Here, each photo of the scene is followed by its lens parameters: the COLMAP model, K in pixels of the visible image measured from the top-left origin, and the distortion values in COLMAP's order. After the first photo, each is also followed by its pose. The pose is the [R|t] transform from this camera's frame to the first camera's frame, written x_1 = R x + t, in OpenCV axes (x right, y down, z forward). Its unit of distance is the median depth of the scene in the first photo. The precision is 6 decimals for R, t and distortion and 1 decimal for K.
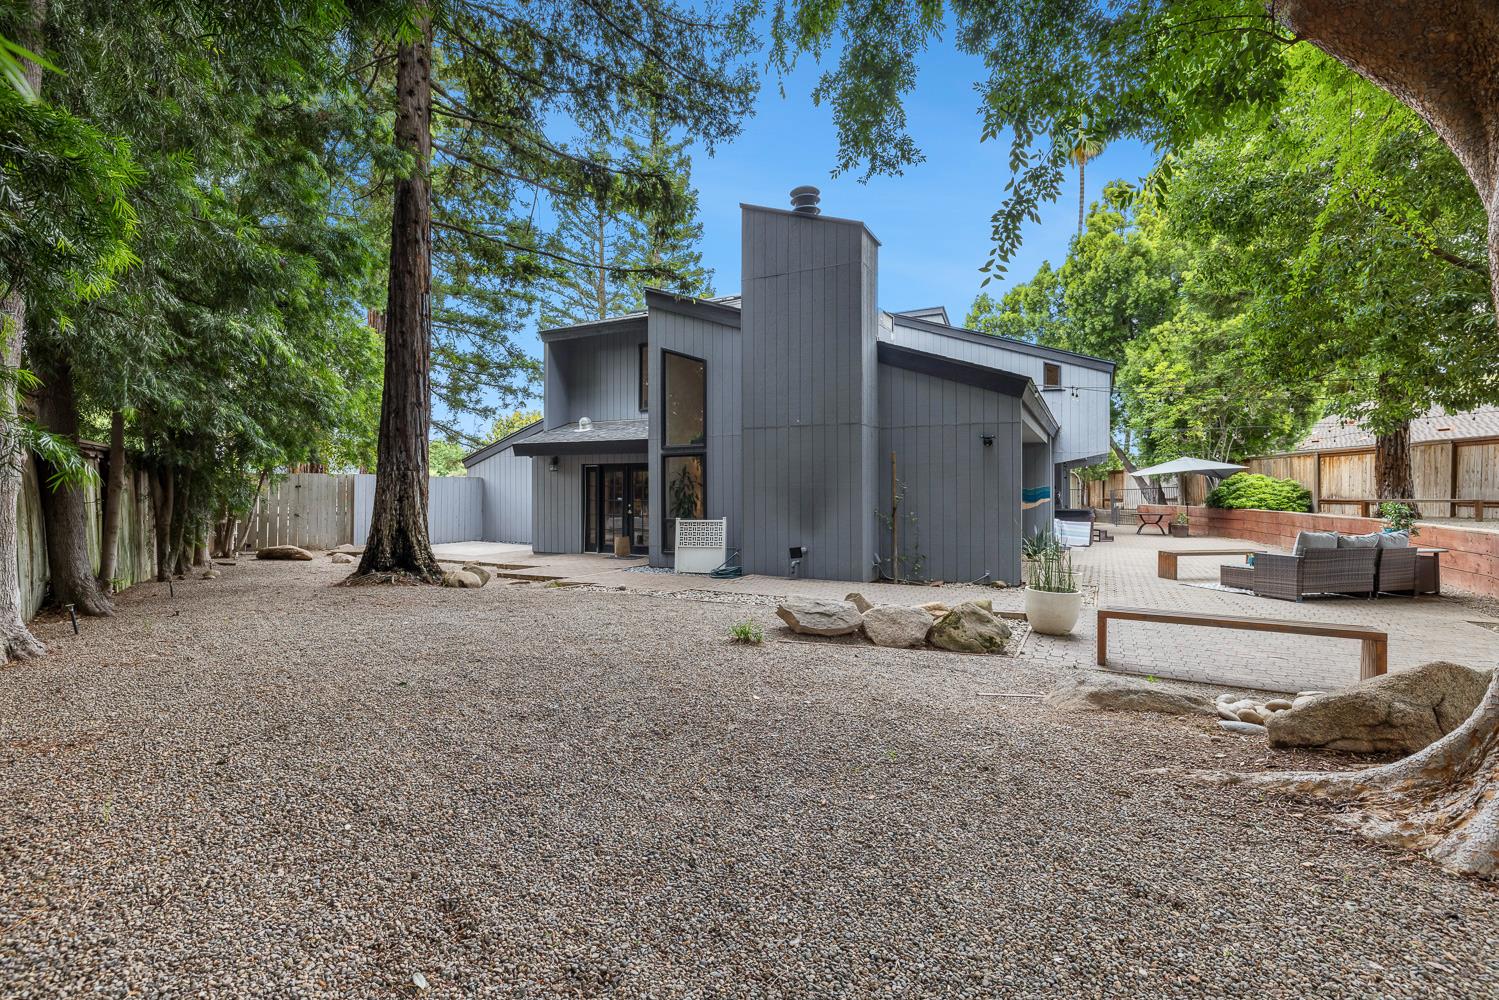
lens RADIAL K [[720.5, 0, 754.1], [0, 720.5, 497.9], [0, 0, 1]] dist [-0.005746, 0.000749]
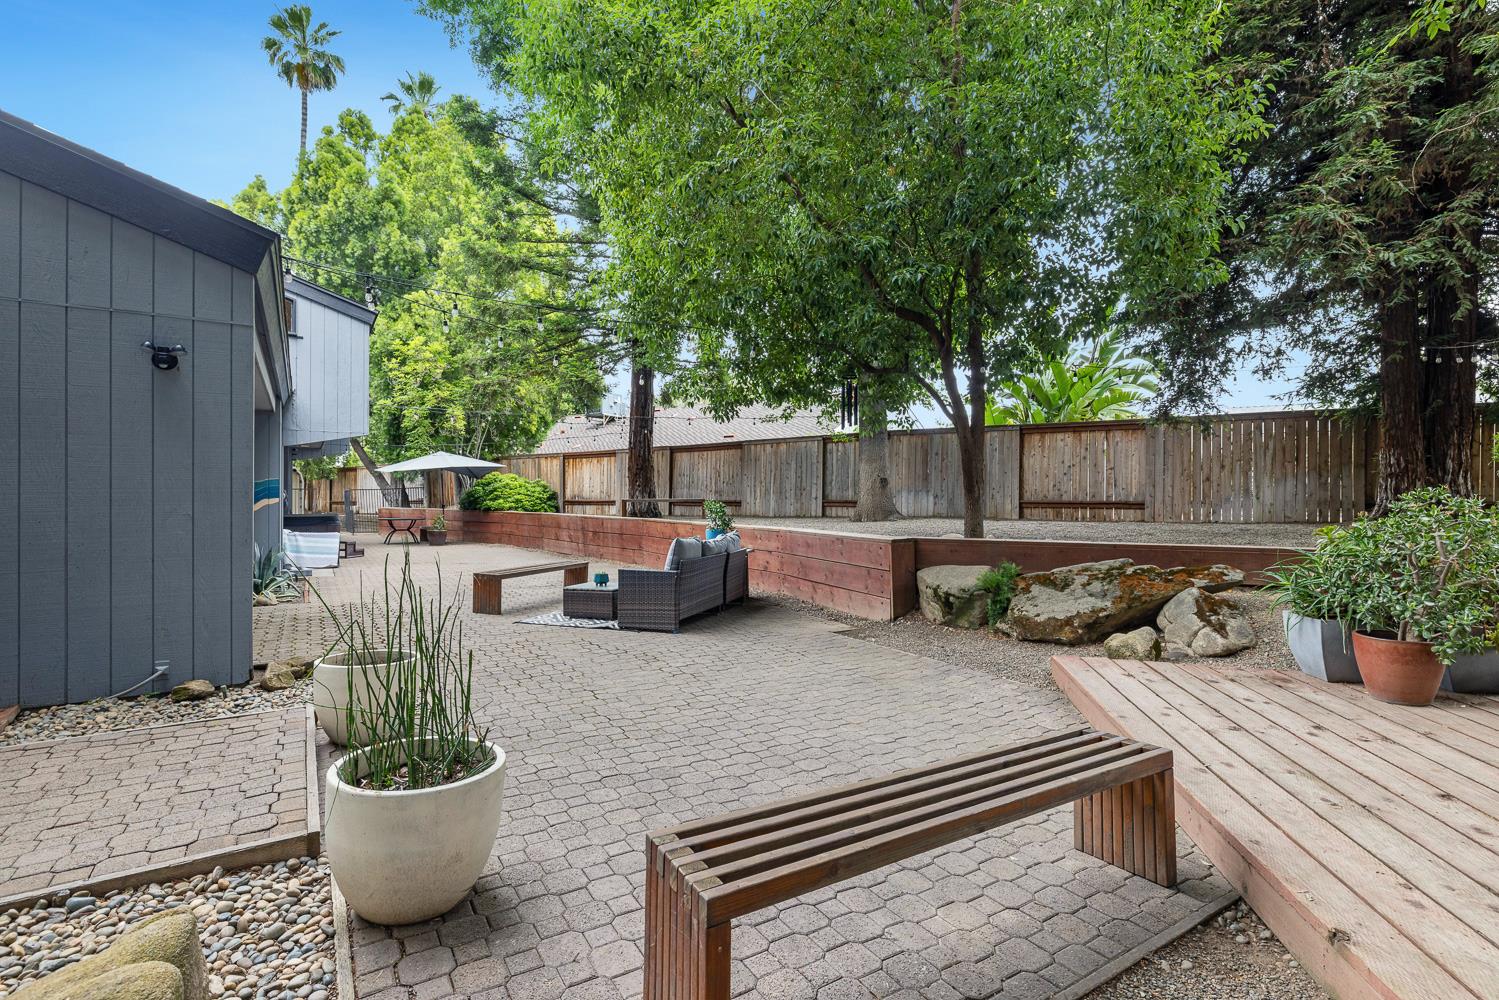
lens RADIAL K [[720.5, 0, 761.3], [0, 720.5, 489.1], [0, 0, 1]] dist [-0.005746, 0.000749]
pose [[0.528281, 0.011032, 0.848998, 0.069563], [0.004363, 0.999867, -0.015708, 0.003281], [-0.849058, 0.012002, 0.528163, 0.219234]]
